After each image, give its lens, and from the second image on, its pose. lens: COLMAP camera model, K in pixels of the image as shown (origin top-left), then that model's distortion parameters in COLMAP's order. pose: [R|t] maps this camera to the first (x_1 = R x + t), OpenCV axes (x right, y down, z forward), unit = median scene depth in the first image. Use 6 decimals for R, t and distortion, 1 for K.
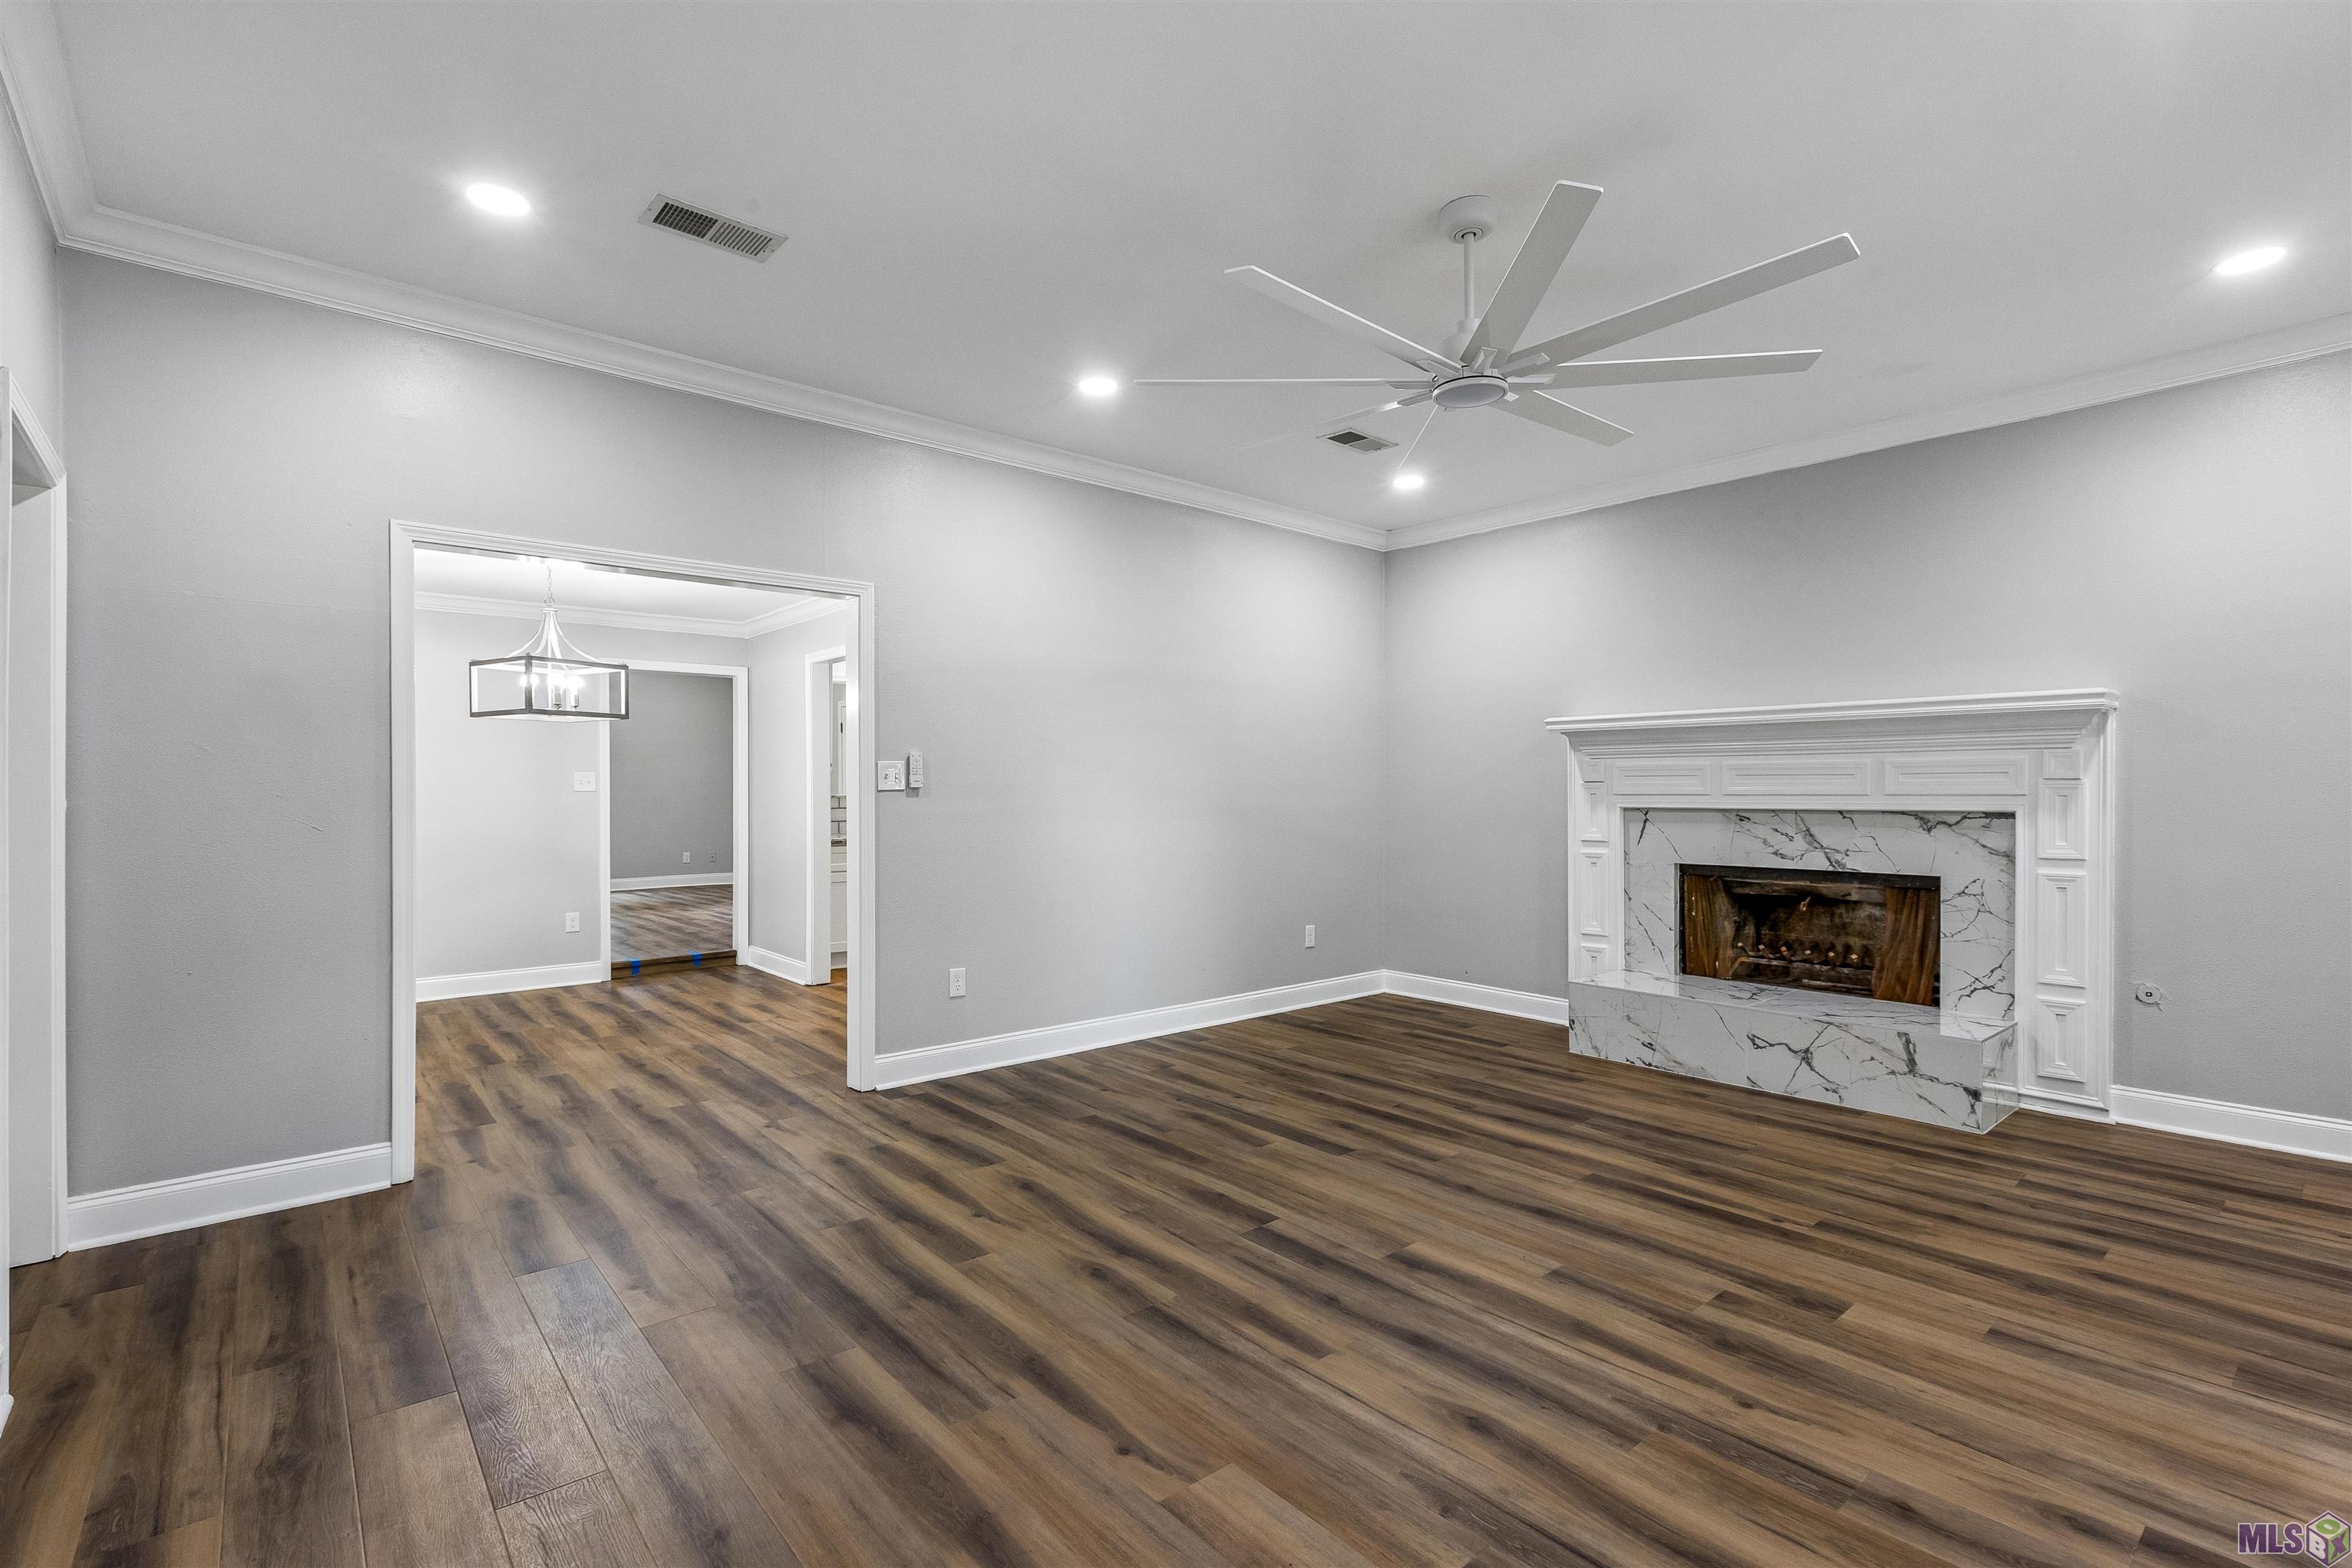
lens RADIAL K [[1065.0, 0, 1154.2], [0, 1065.0, 791.4], [0, 0, 1]] dist [-0.001461, -0.000758]
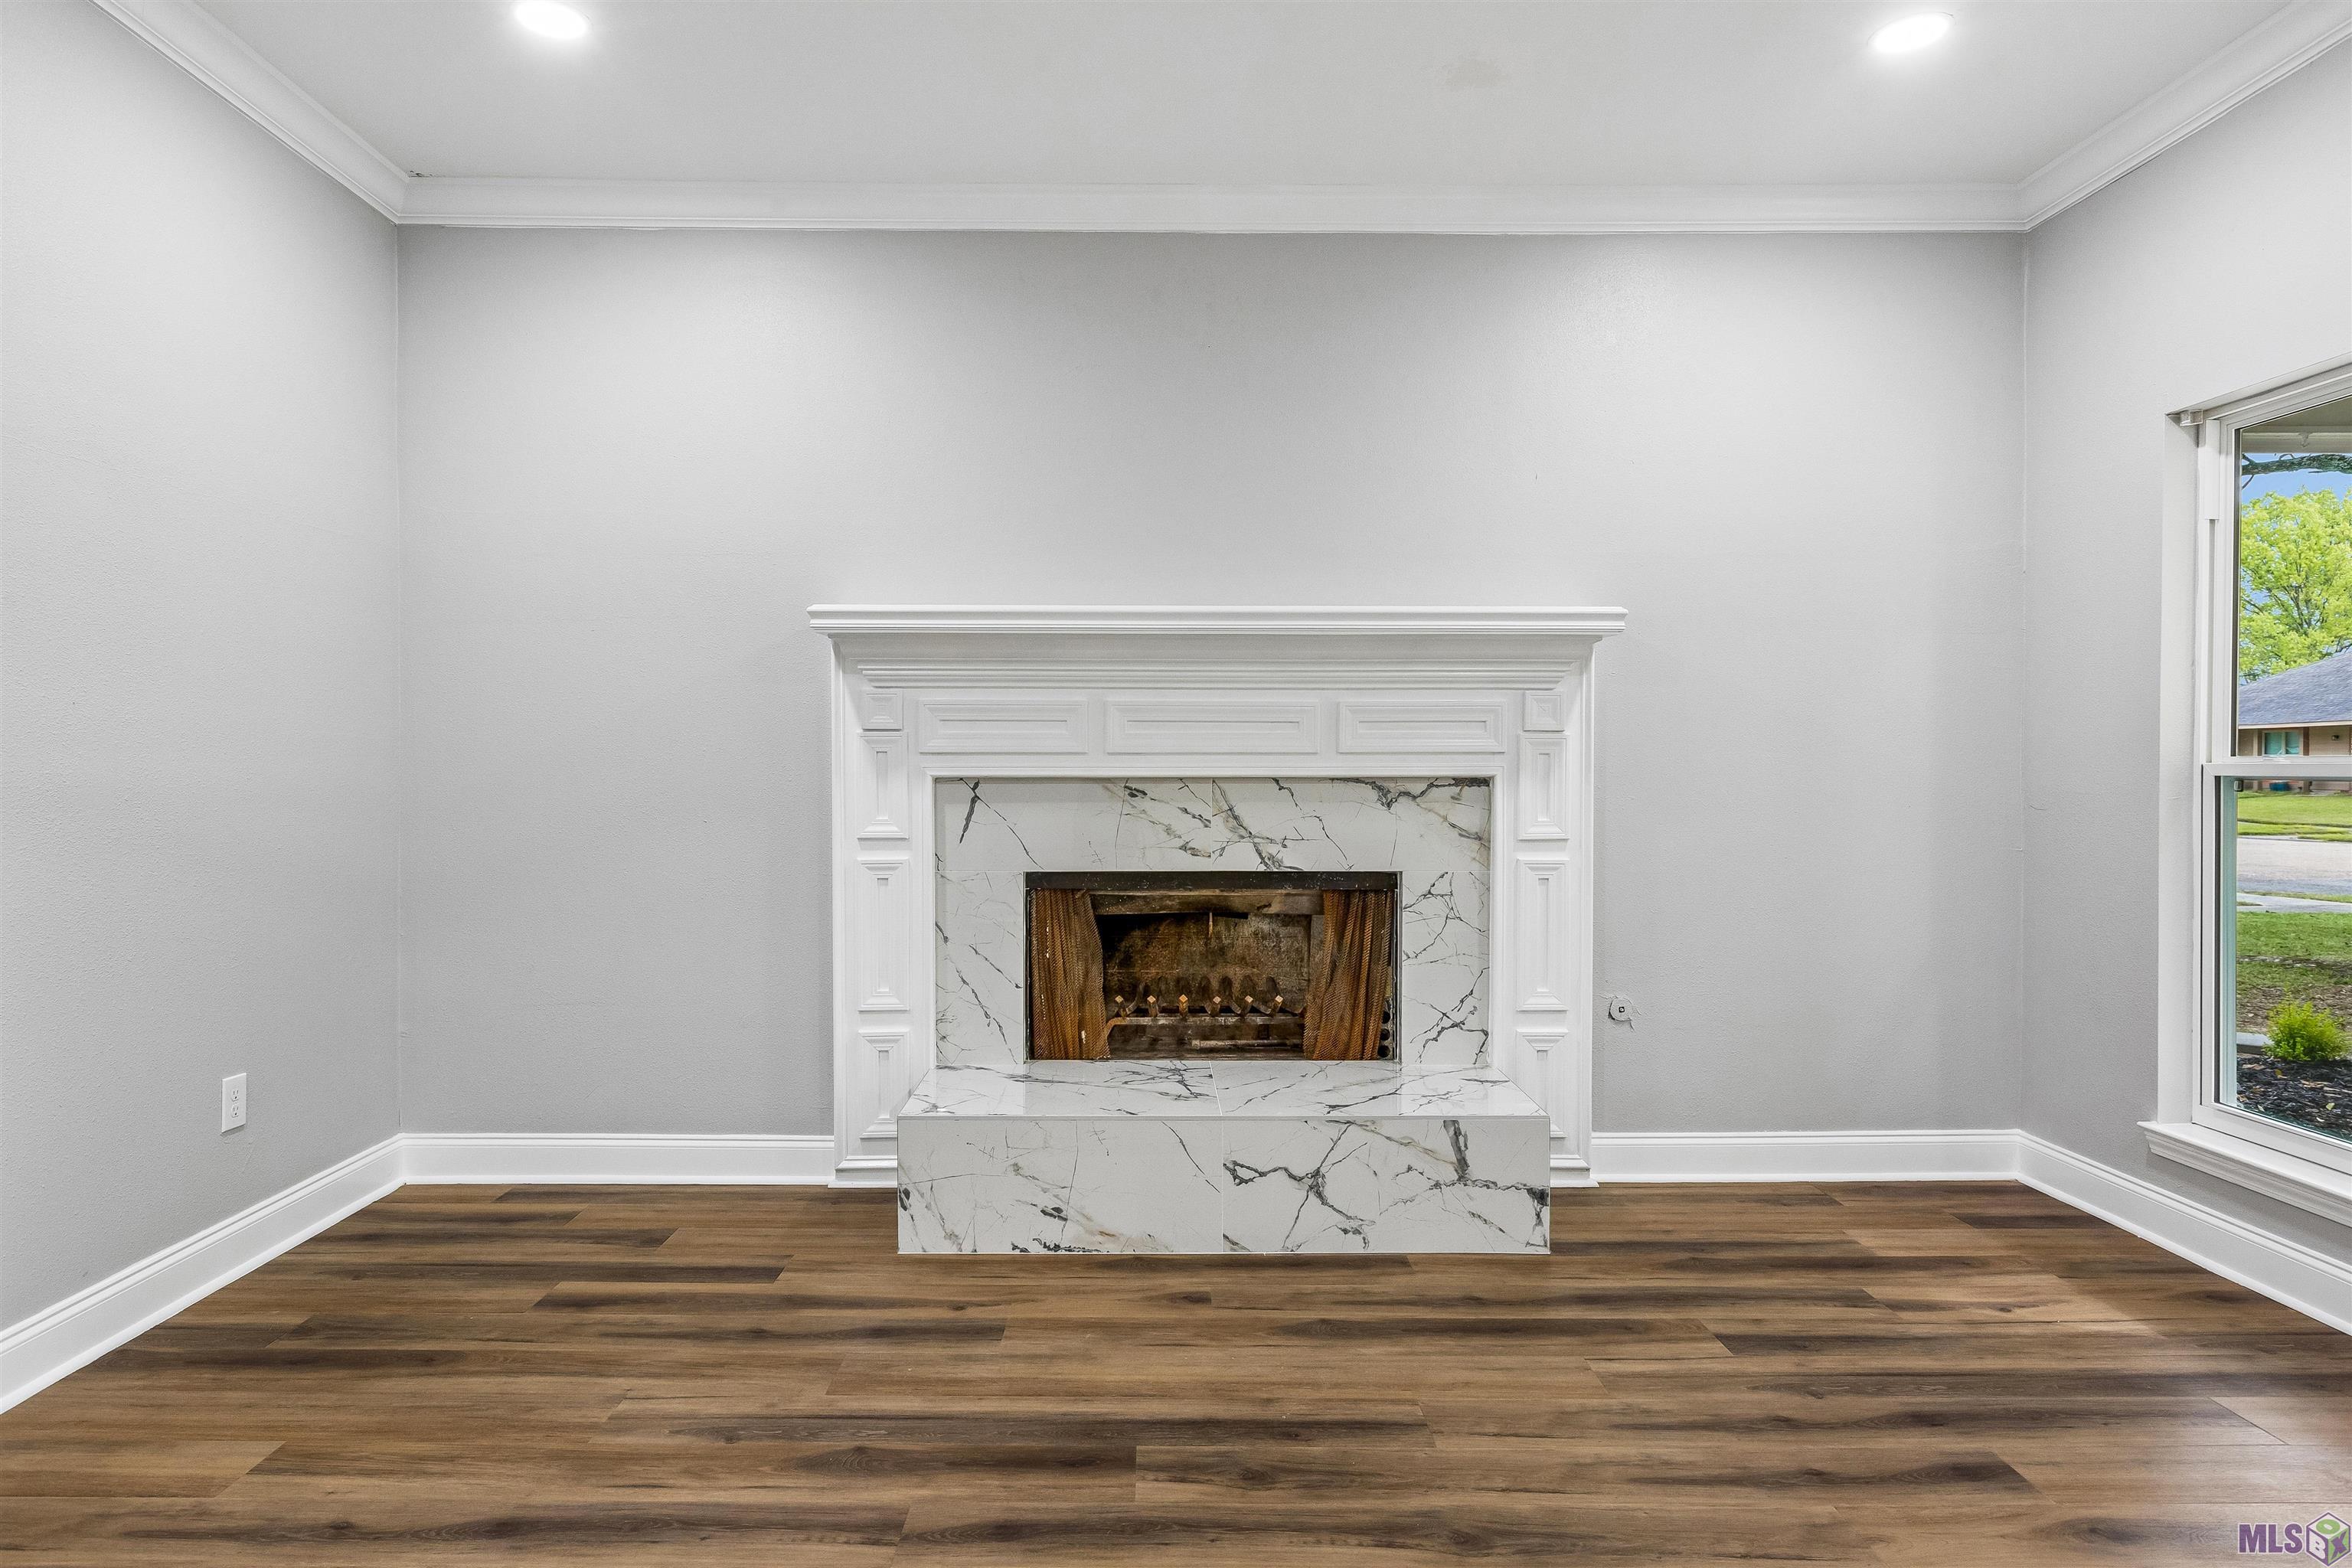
lens RADIAL K [[1309.5, 0, 1148.9], [0, 1309.5, 771.8], [0, 0, 1]] dist [0.003339, 0.000377]
pose [[0.638827, -0.002831, 0.769346, -0.020405], [-0.000770, 0.999990, 0.004320, 0.012031], [-0.769350, -0.003352, 0.638818, 0.602168]]
